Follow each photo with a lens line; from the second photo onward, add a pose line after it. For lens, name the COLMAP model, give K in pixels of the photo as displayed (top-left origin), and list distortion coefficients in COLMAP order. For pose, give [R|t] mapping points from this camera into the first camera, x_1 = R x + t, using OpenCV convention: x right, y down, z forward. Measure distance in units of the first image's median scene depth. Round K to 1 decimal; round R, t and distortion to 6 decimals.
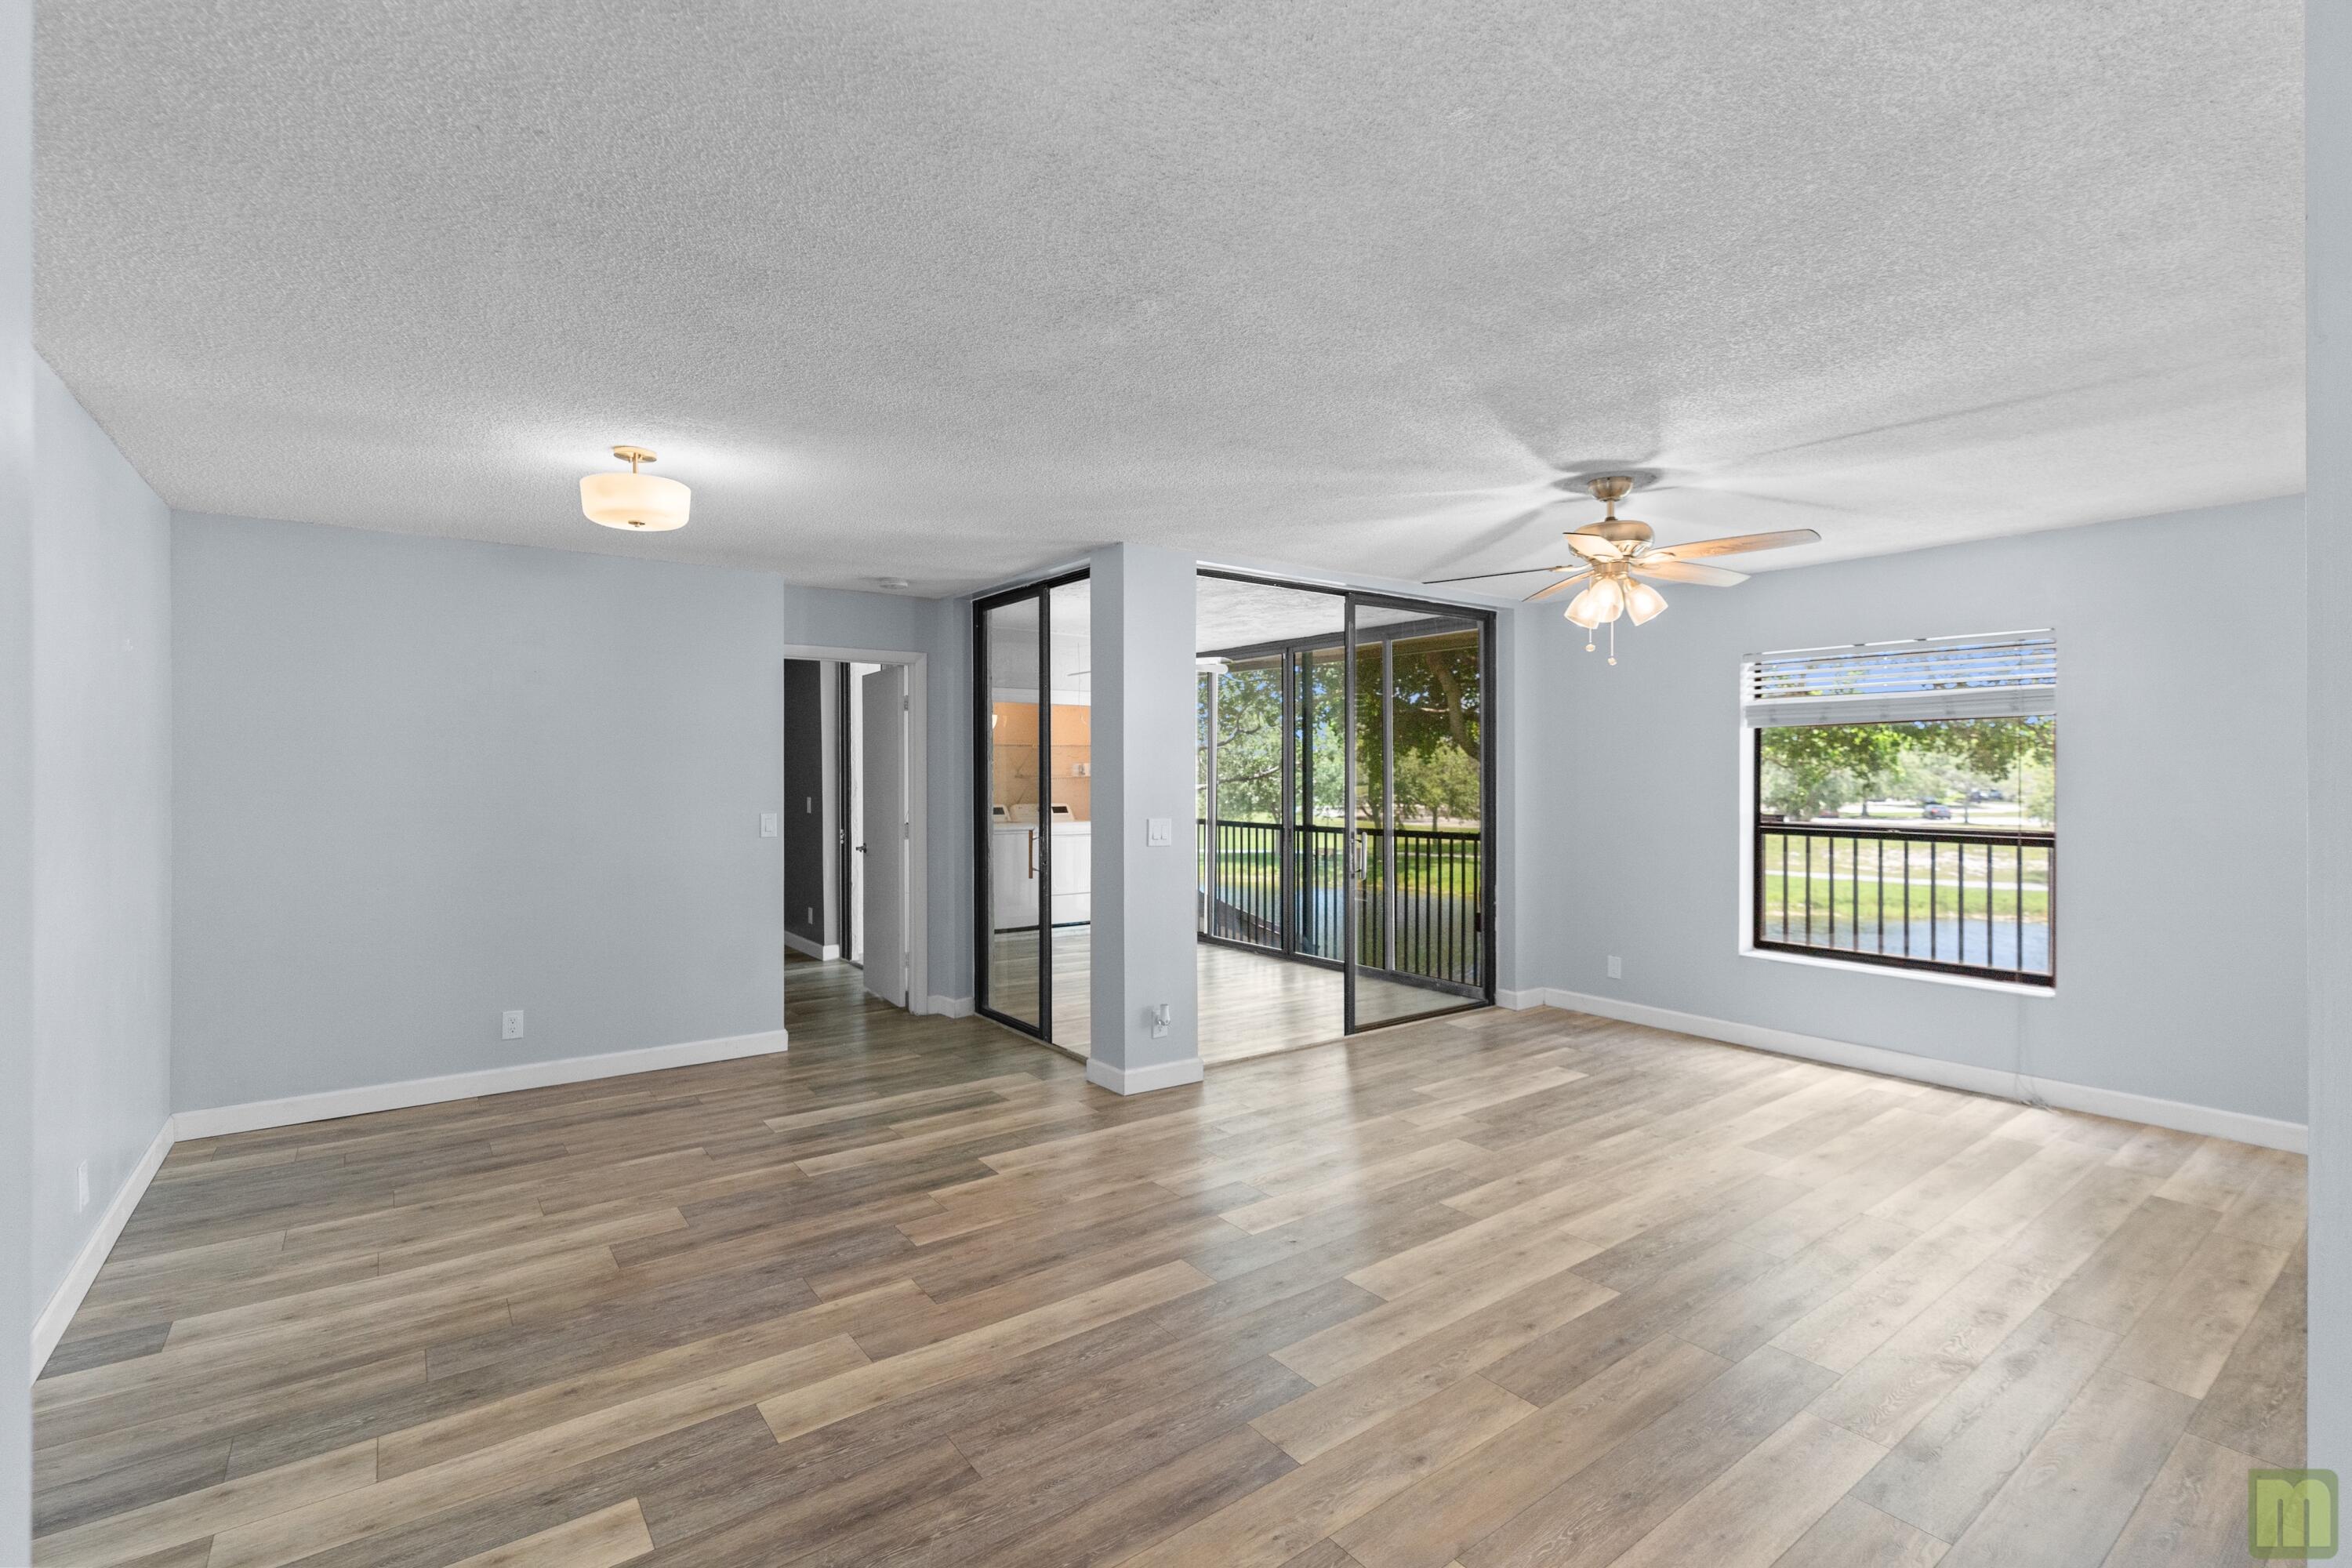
lens RADIAL K [[1061.6, 0, 1176.0], [0, 1061.6, 784.0], [0, 0, 1]] dist [-0.004075, 0.000783]
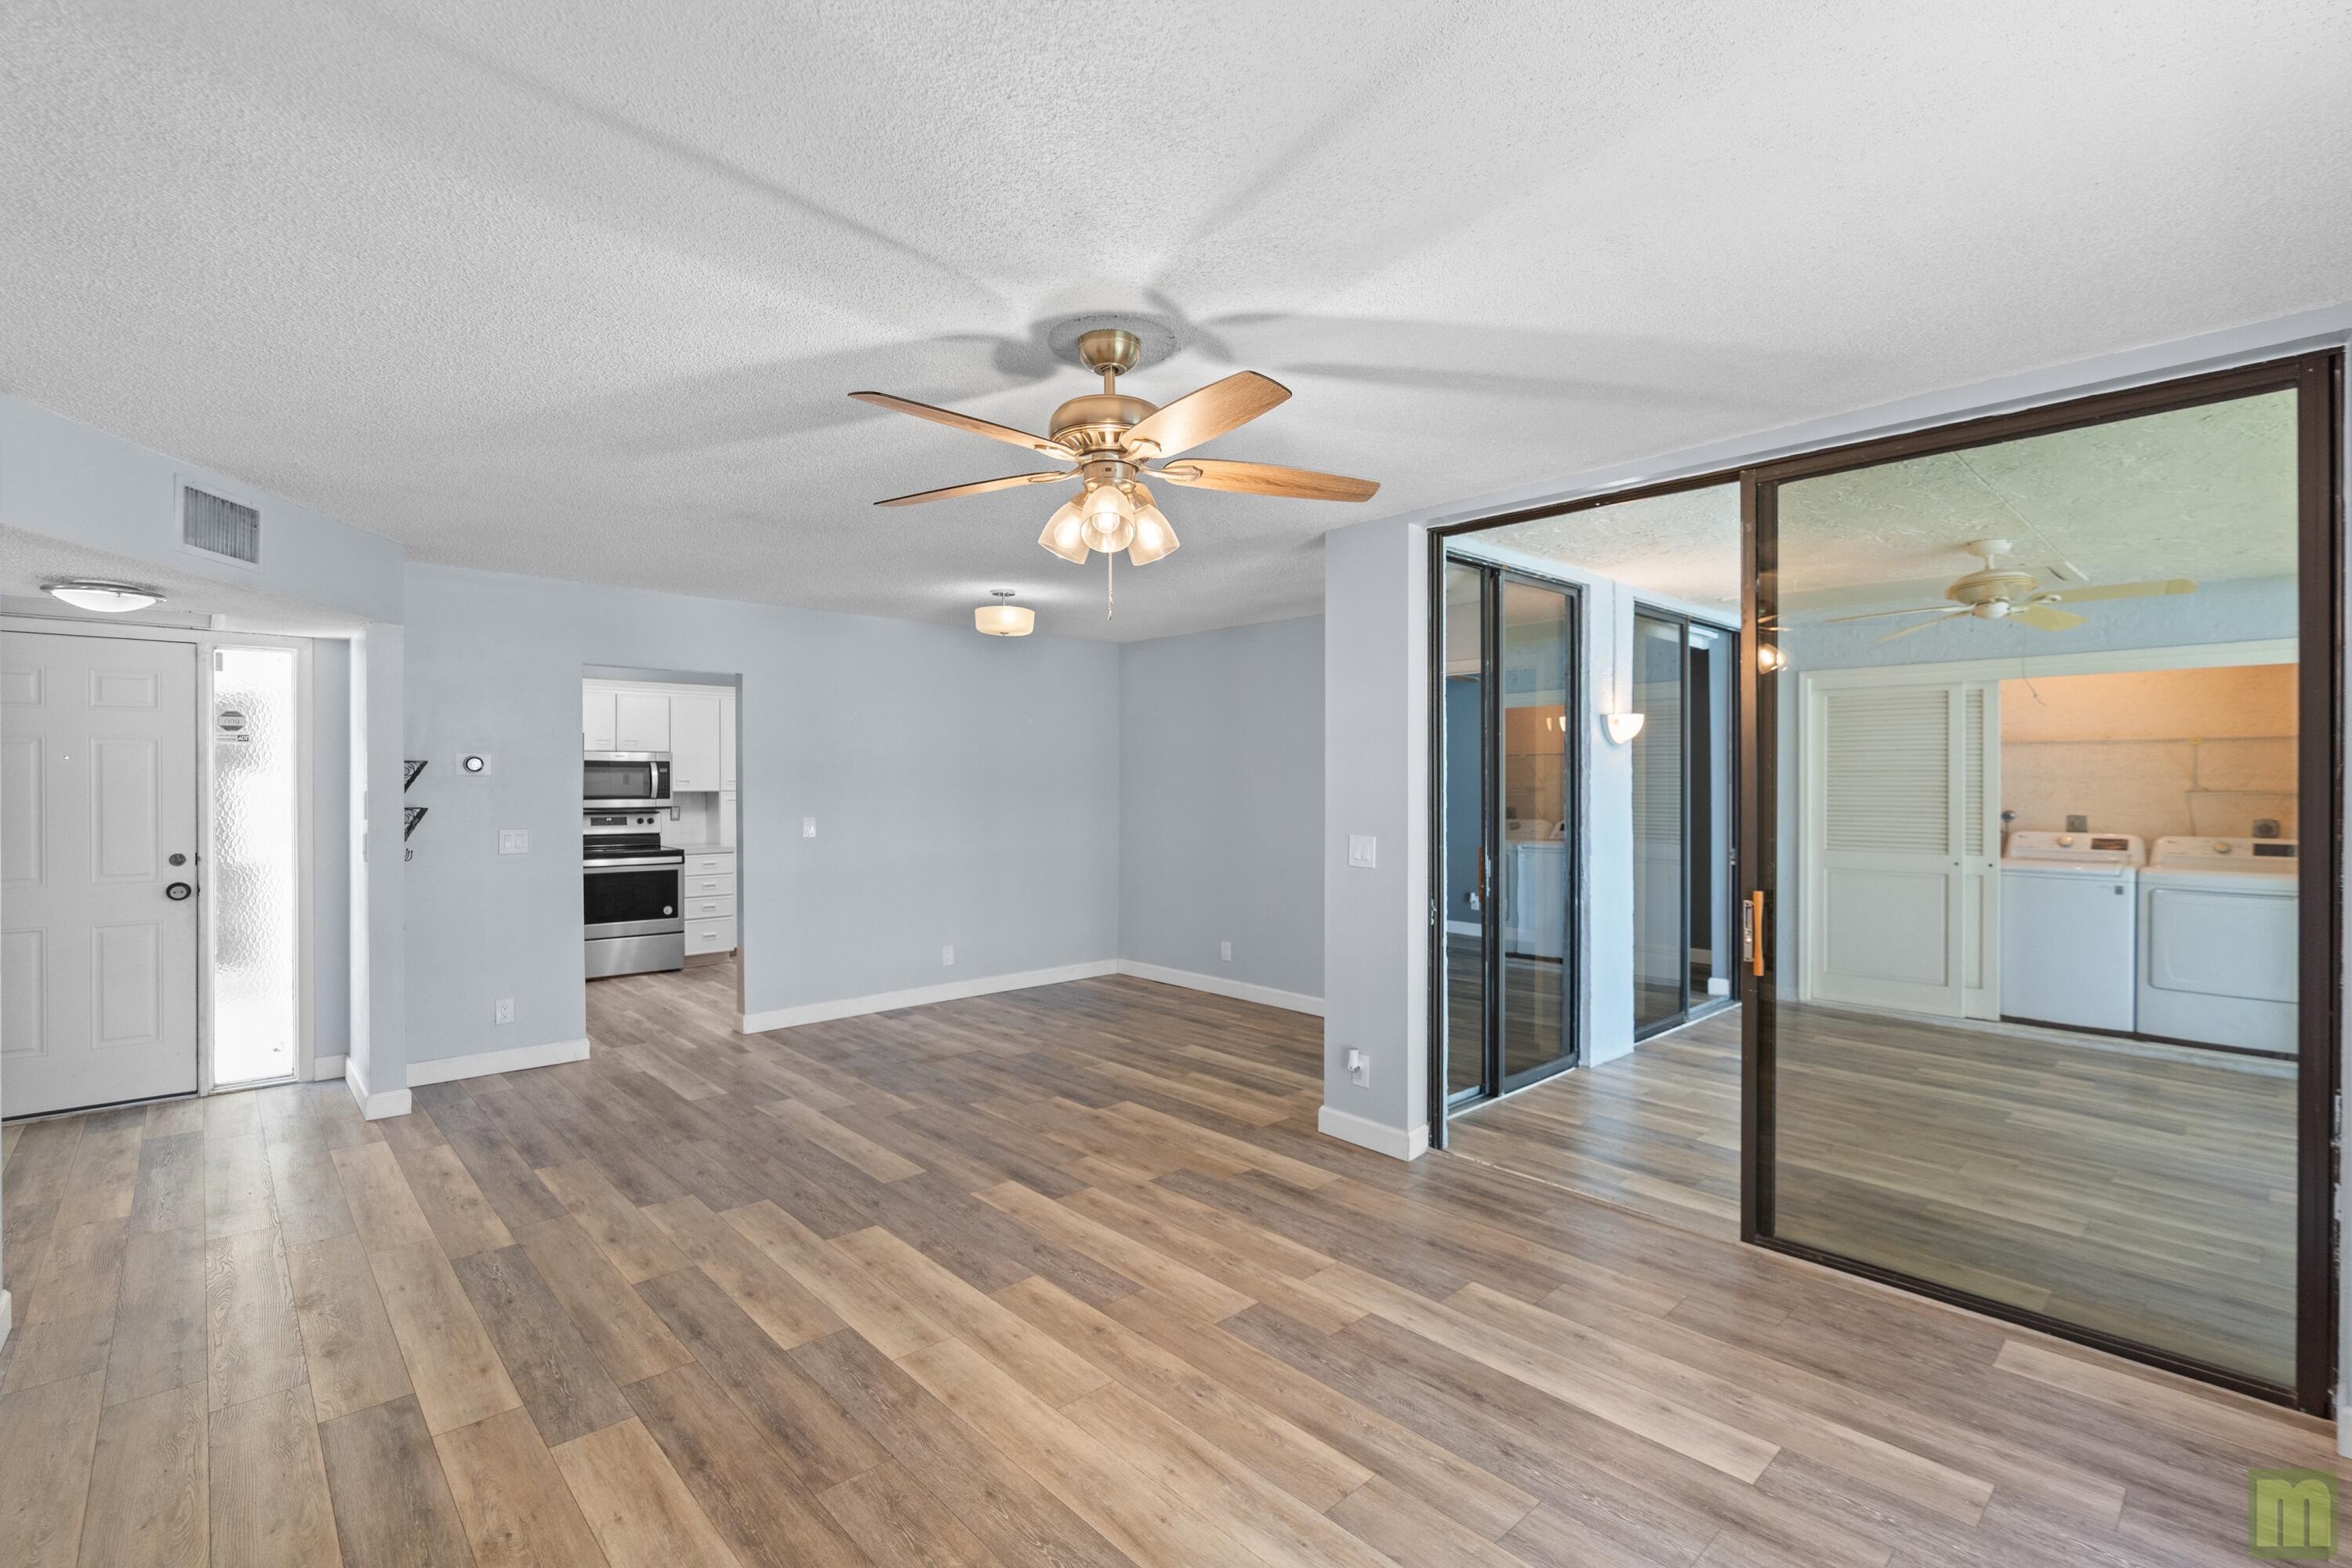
lens RADIAL K [[1061.6, 0, 1176.0], [0, 1061.6, 784.0], [0, 0, 1]] dist [-0.004075, 0.000783]
pose [[0.107893, 0.002901, -0.994158, 1.131968], [-0.013979, 0.999901, 0.001400, -0.011127], [0.994064, 0.013746, 0.107923, 1.021535]]
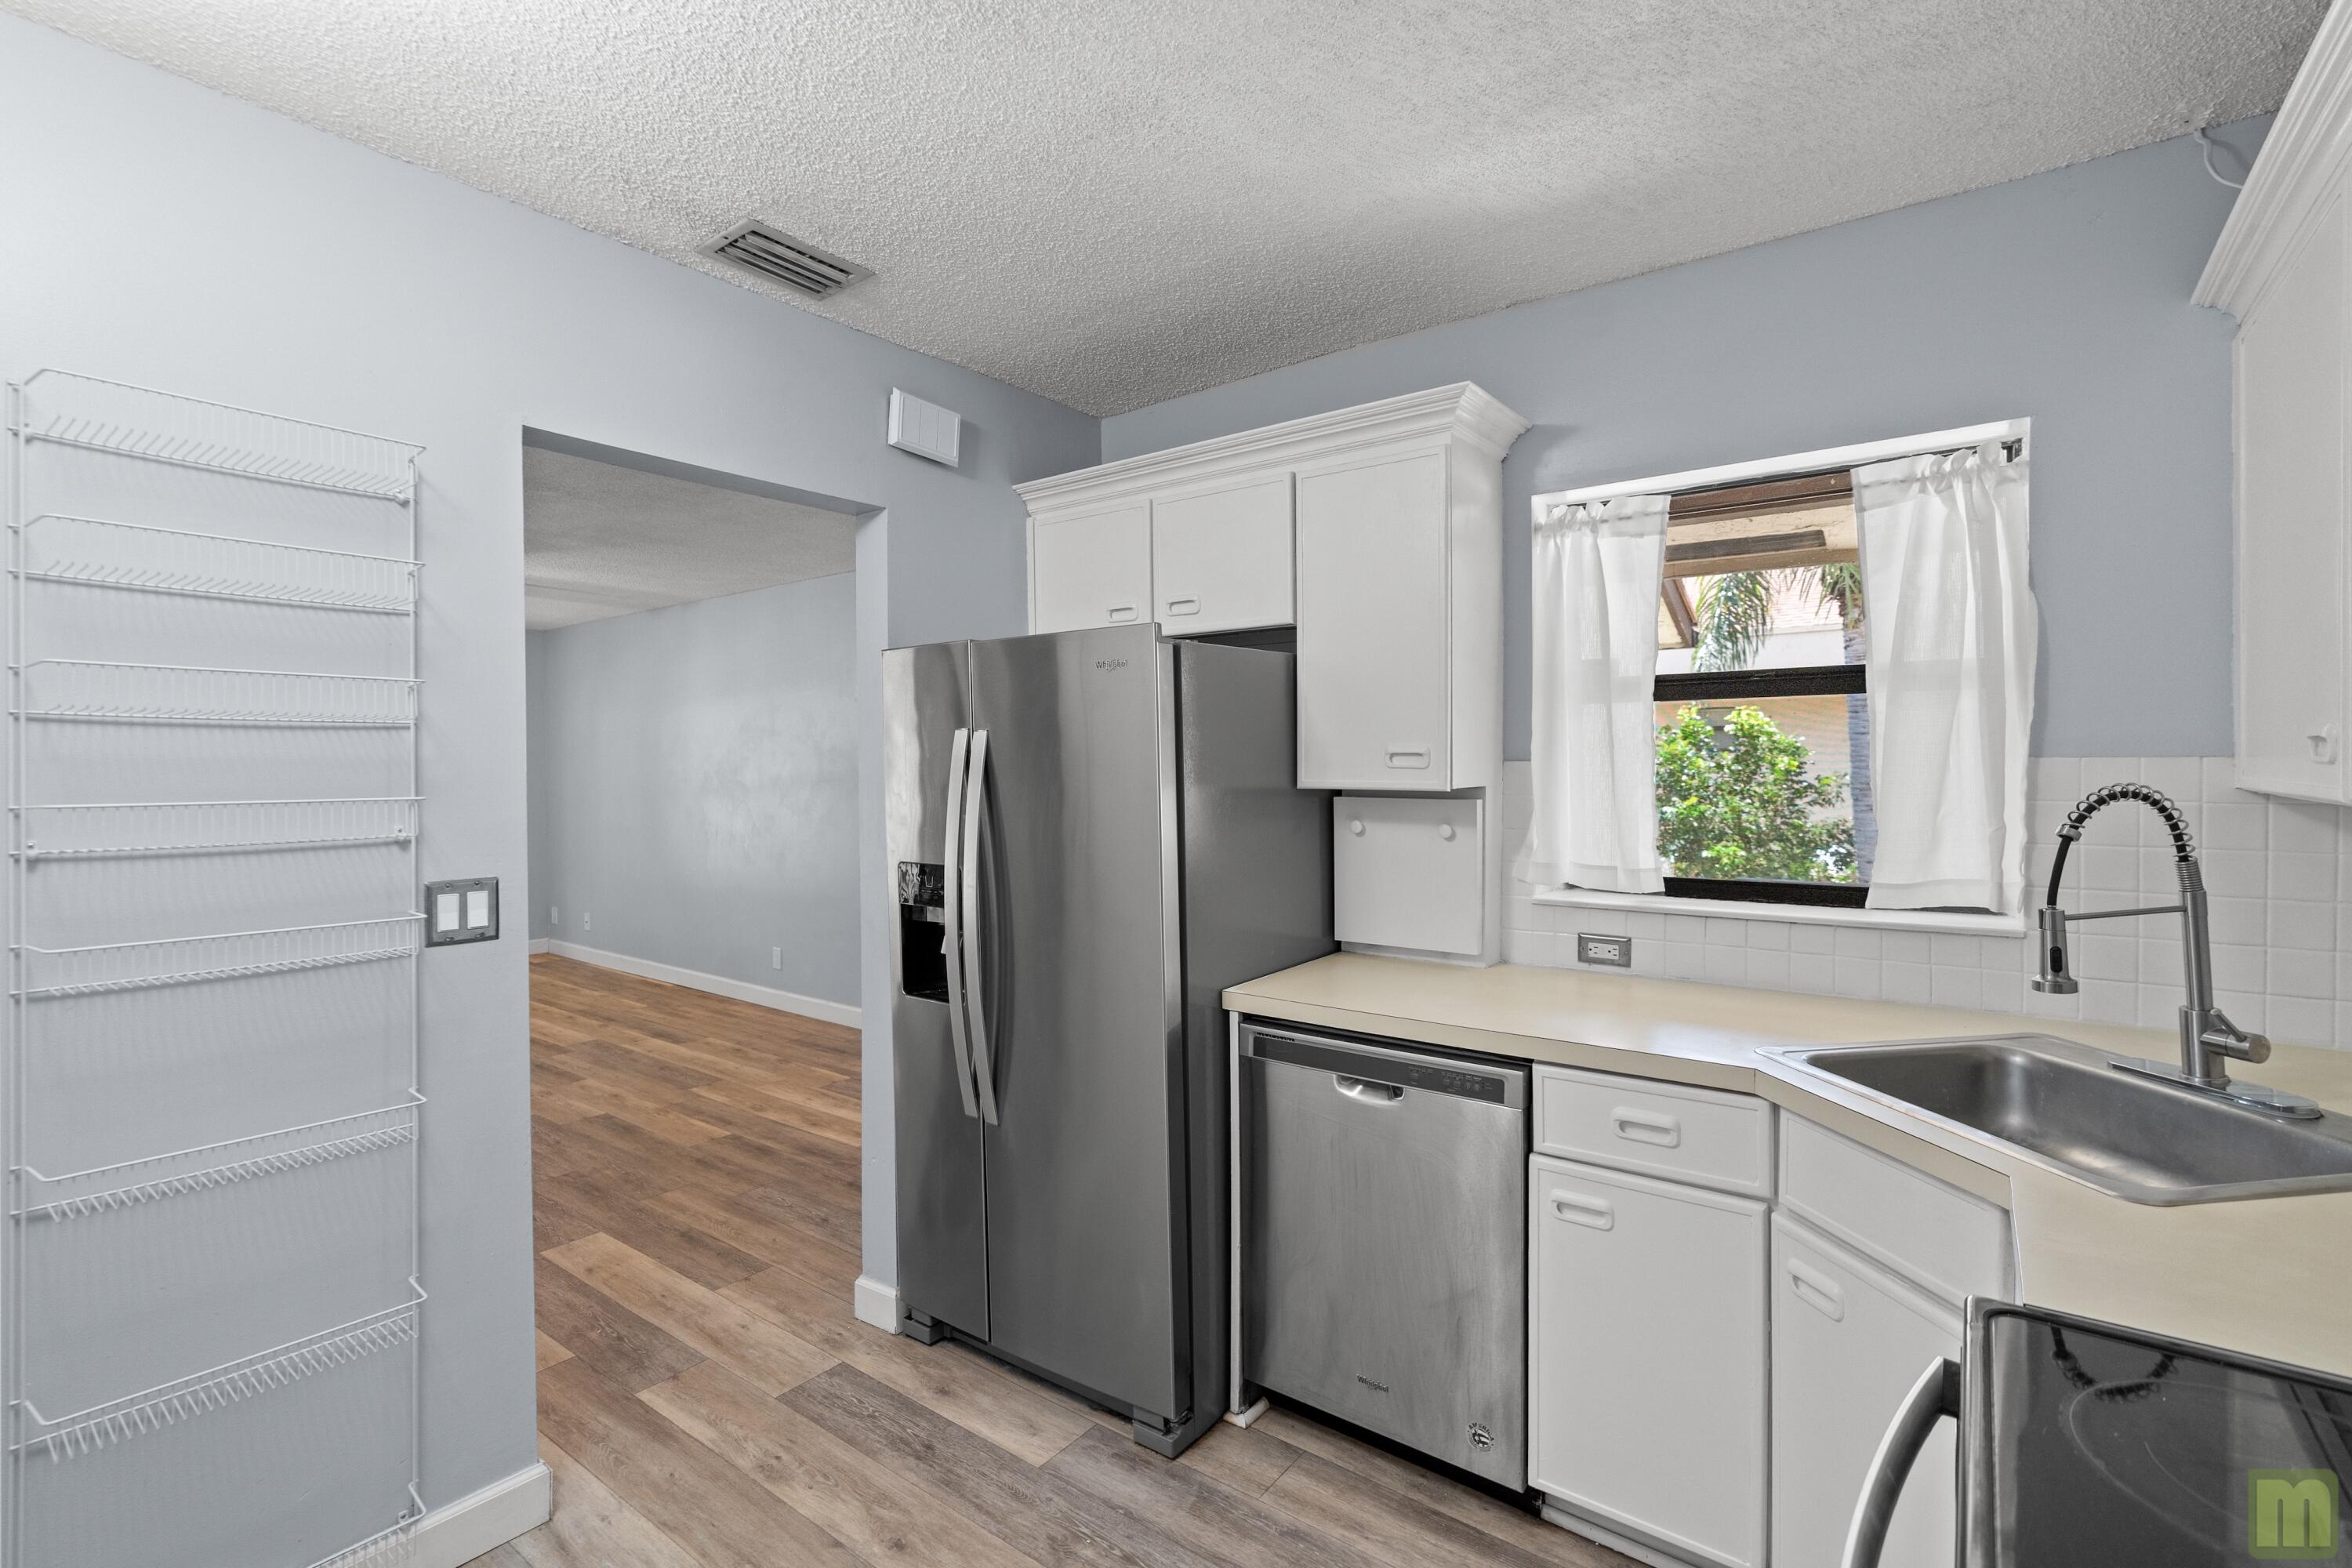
lens RADIAL K [[1061.6, 0, 1176.0], [0, 1061.6, 784.0], [0, 0, 1]] dist [-0.004075, 0.000783]
pose [[-0.280375, -0.012788, 0.959805, -1.279136], [0.018061, 0.999664, 0.018595, 0.011480], [-0.959721, 0.022549, -0.280050, 0.329955]]
